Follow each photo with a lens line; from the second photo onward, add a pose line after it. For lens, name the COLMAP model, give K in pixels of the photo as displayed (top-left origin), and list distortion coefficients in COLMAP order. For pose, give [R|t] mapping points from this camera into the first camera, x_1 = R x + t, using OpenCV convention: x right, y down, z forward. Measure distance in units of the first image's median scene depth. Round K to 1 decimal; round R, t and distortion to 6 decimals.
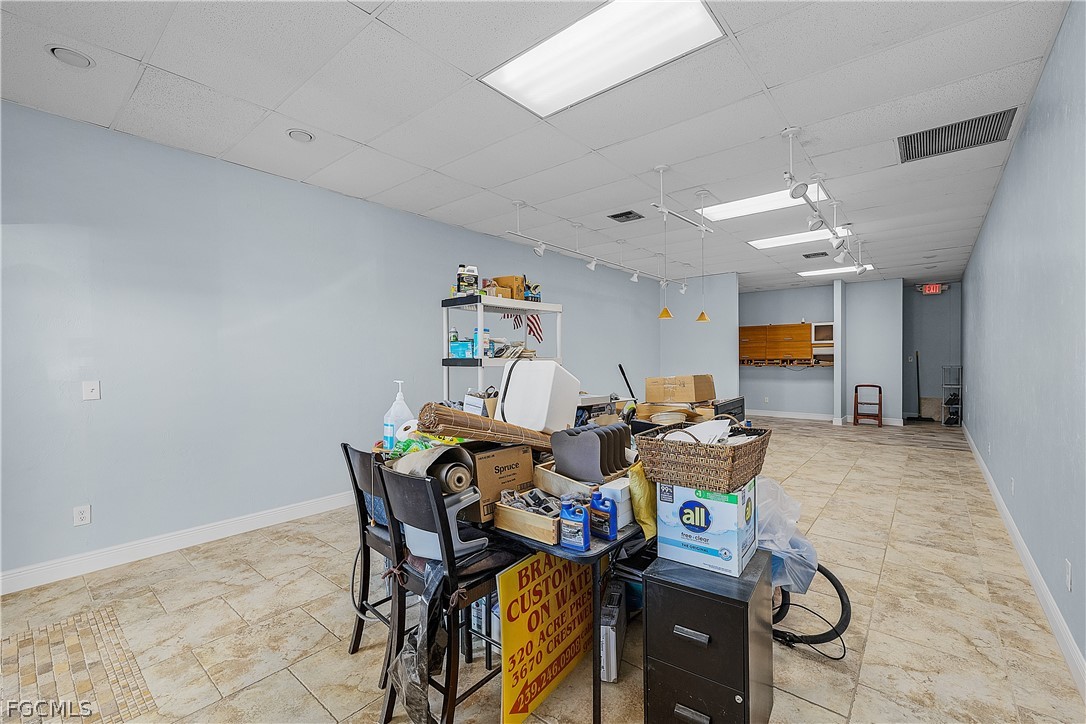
lens RADIAL K [[467.1, 0, 539.6], [0, 467.1, 367.5], [0, 0, 1]] dist [-0.007841, -0.000213]
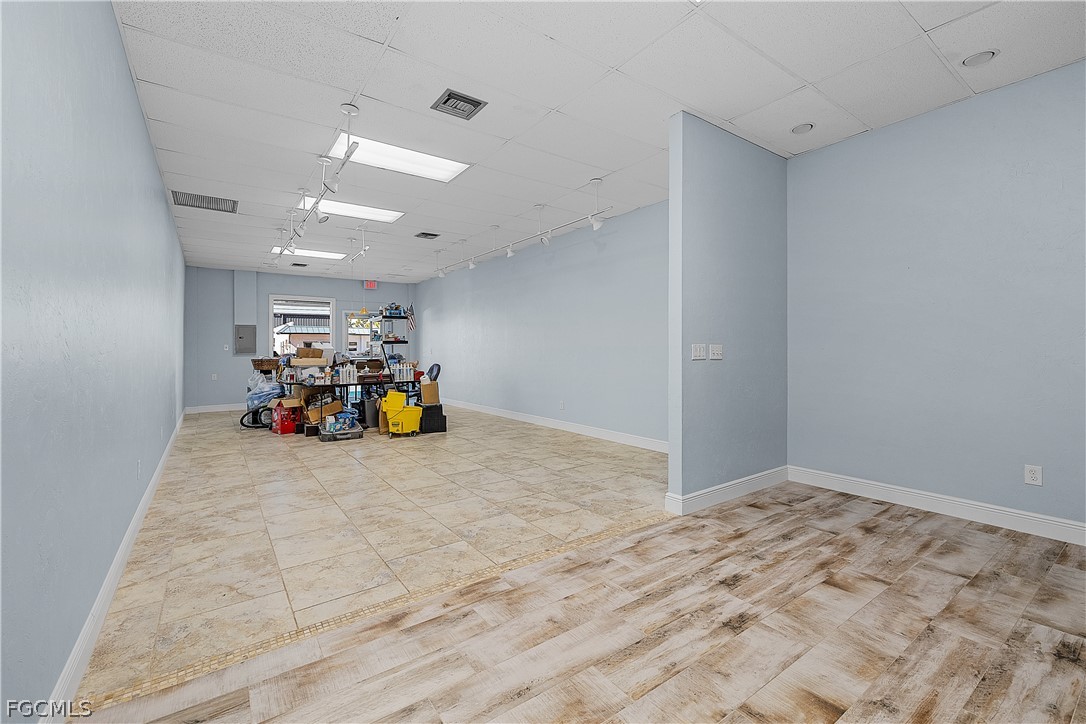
lens RADIAL K [[467.1, 0, 545.9], [0, 467.1, 354.6], [0, 0, 1]] dist [-0.007841, -0.000213]
pose [[-0.248437, 0.018883, -0.968464, 0.722779], [-0.010213, 0.999703, 0.022112, -0.005702], [0.968594, 0.015384, -0.248171, 0.851986]]
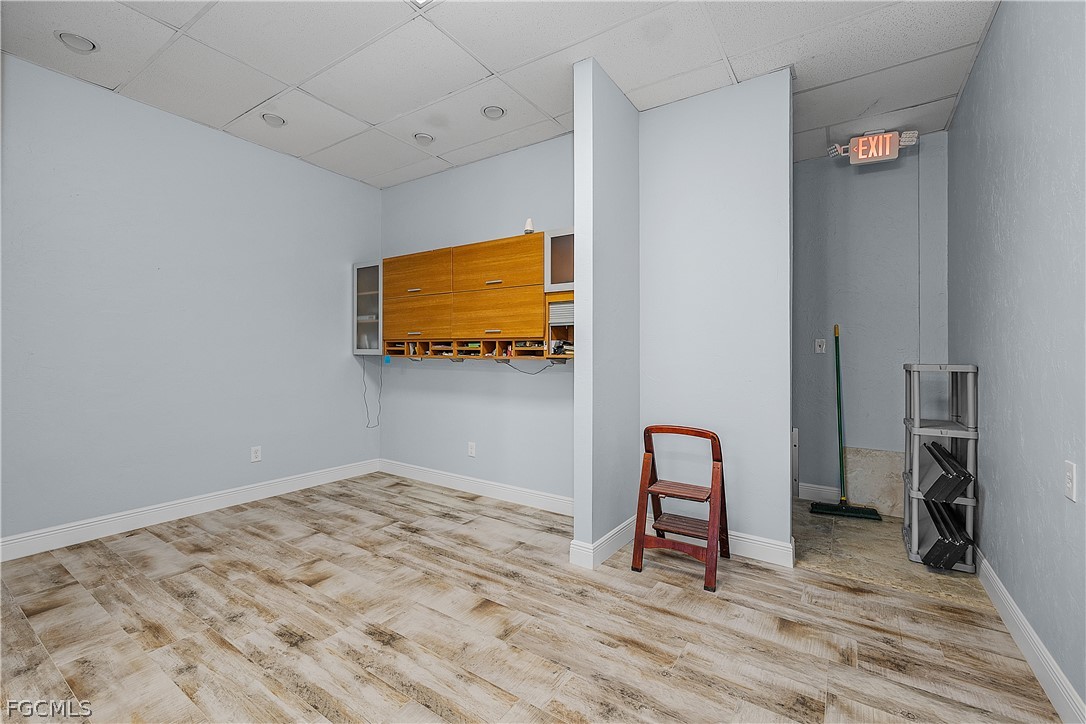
lens RADIAL K [[467.1, 0, 544.6], [0, 467.1, 353.4], [0, 0, 1]] dist [-0.007841, -0.000213]
pose [[0.992255, 0.009844, 0.123831, 0.551865], [-0.007438, 0.999775, -0.019877, -0.001278], [-0.123999, 0.018802, 0.992104, 0.680754]]
